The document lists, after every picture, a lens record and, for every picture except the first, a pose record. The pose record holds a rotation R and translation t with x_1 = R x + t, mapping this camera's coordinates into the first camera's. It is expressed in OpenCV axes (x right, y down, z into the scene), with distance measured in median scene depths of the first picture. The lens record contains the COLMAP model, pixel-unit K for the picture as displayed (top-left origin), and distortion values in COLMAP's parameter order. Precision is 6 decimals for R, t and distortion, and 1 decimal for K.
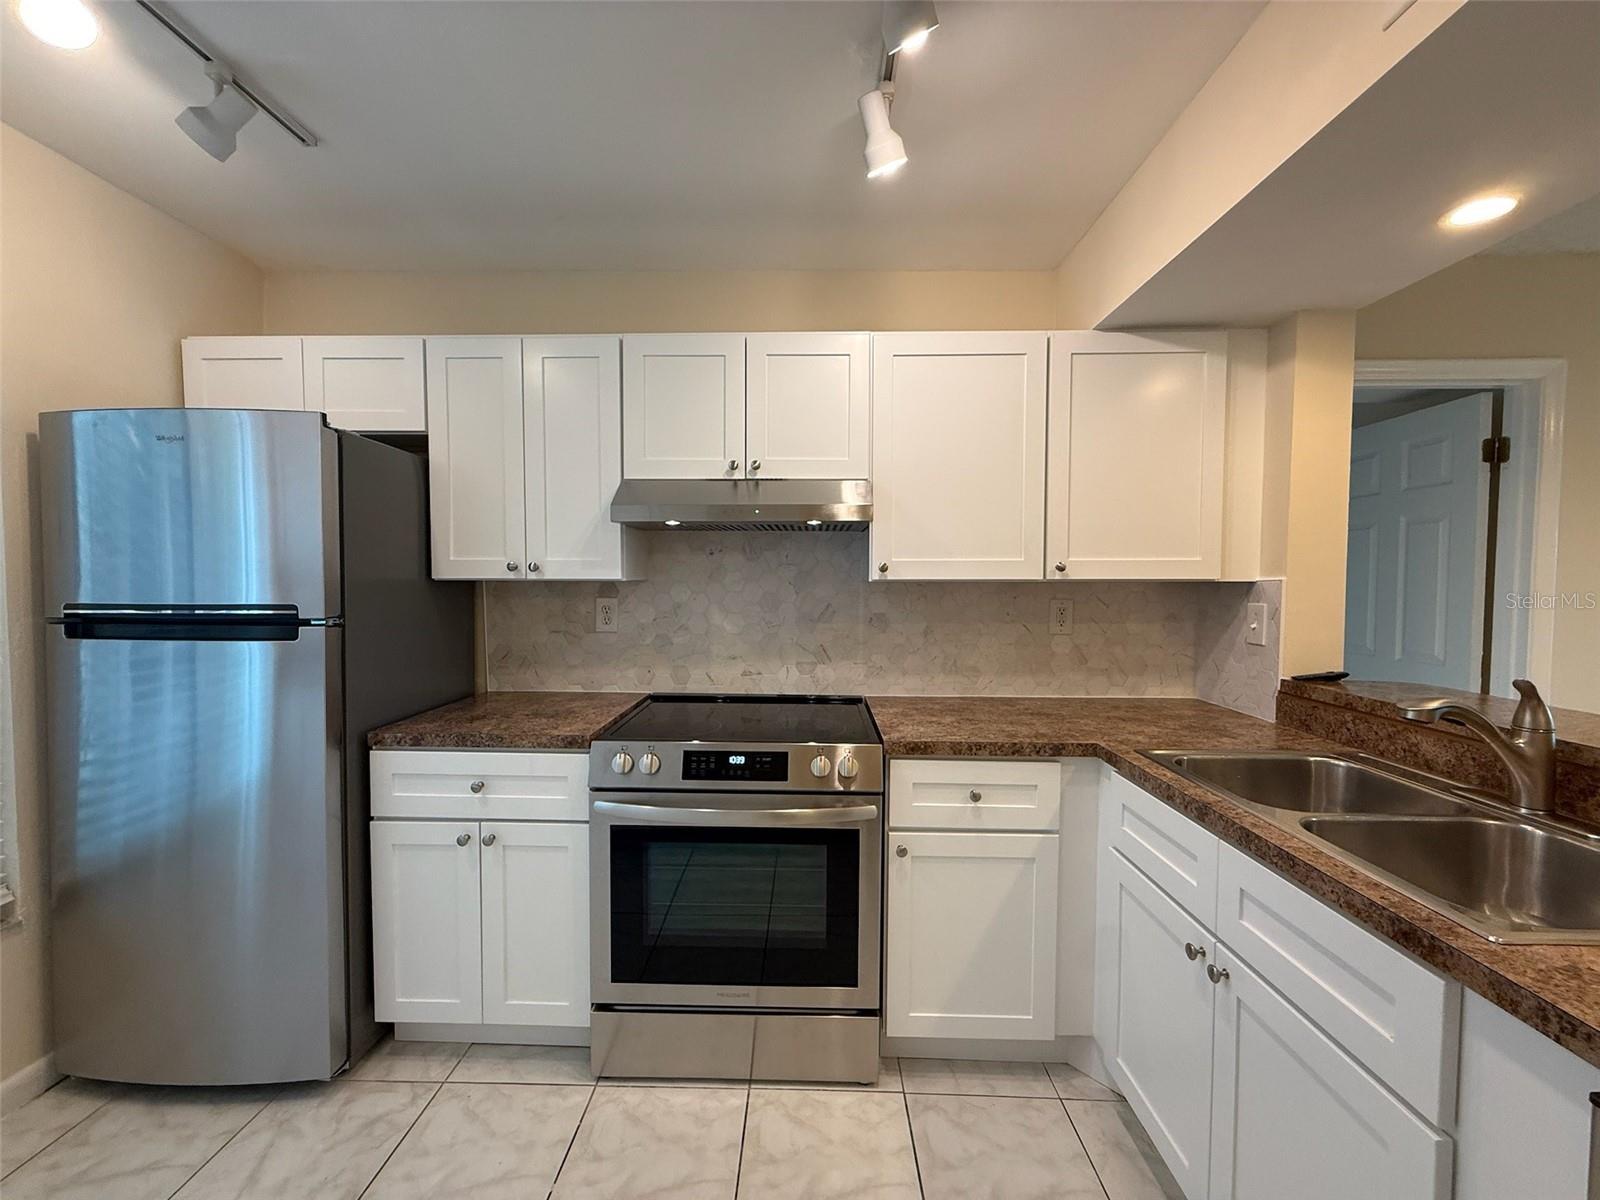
lens RADIAL K [[637.5, 0, 794.2], [0, 637.5, 602.4], [0, 0, 1]] dist [0.001203, -0.000098]
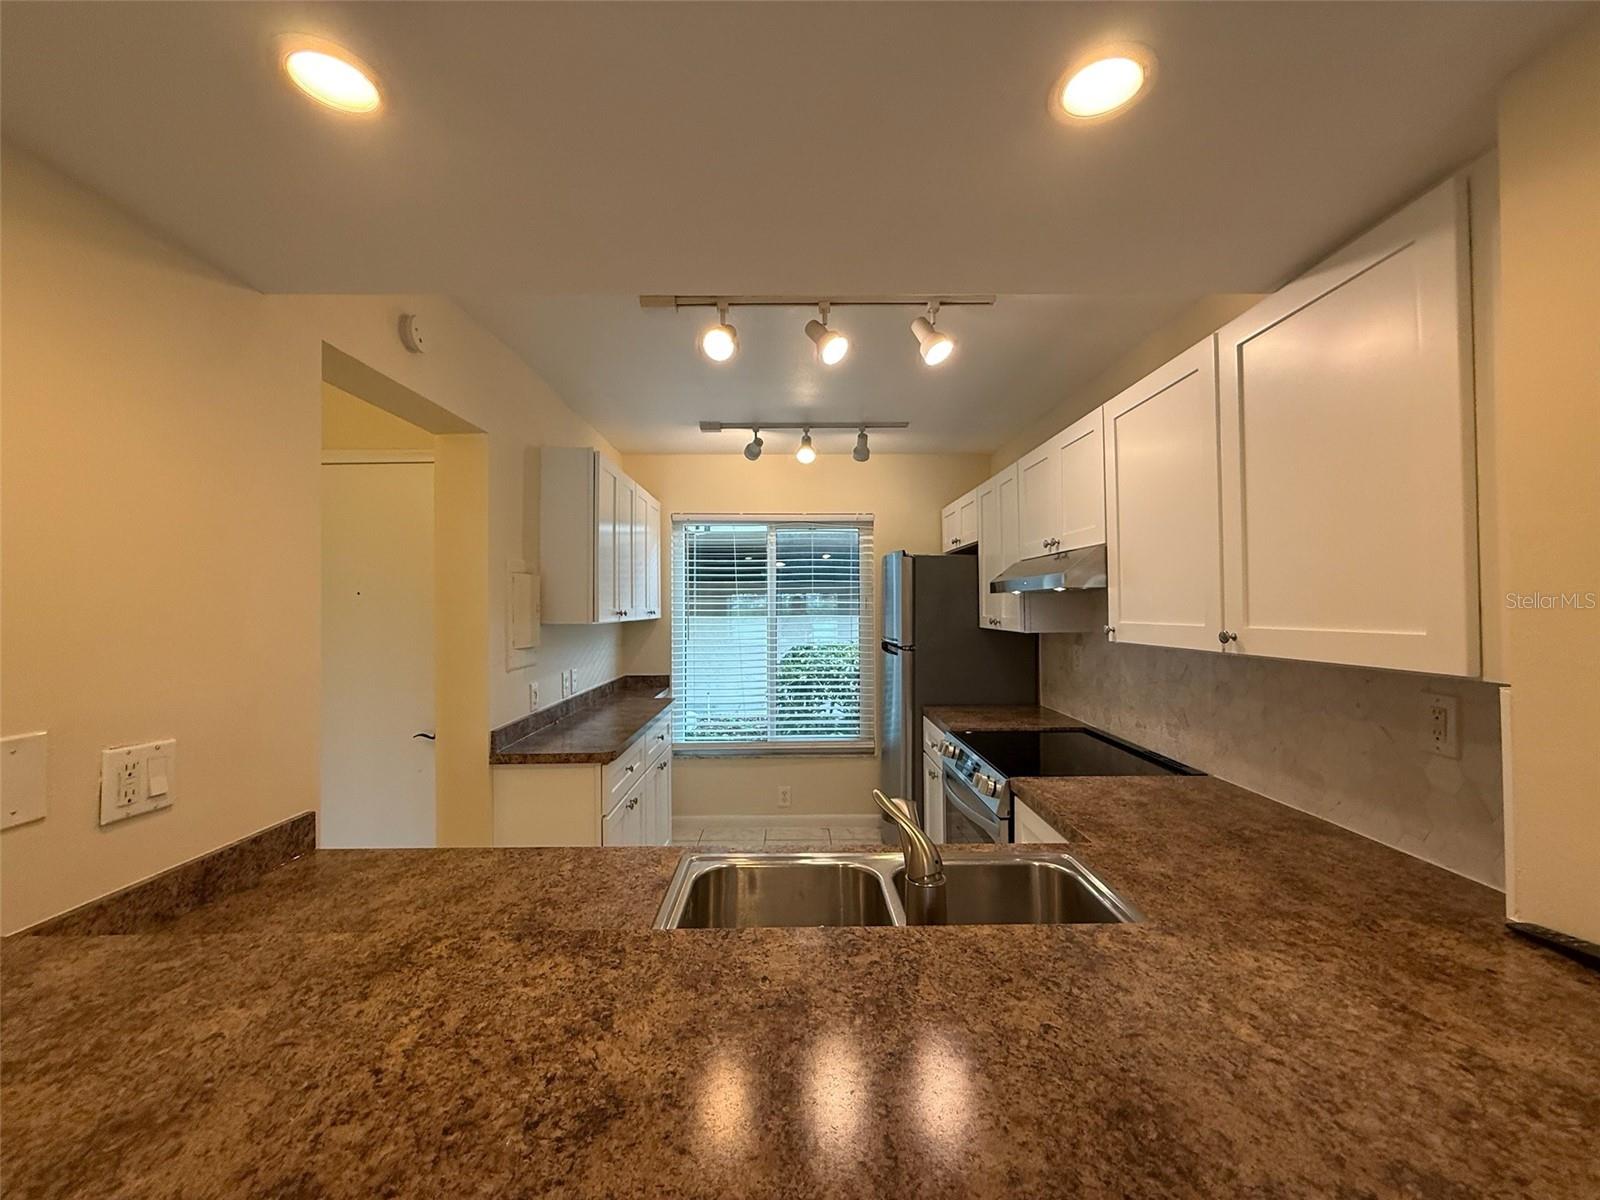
lens RADIAL K [[639.4, 0, 798.1], [0, 639.4, 604.1], [0, 0, 1]] dist [0.000635, 0.000291]
pose [[0.033710, -0.007241, -0.999405, 1.193786], [-0.032362, 0.999441, -0.008333, -0.074986], [0.998908, 0.032623, 0.033457, 0.501969]]
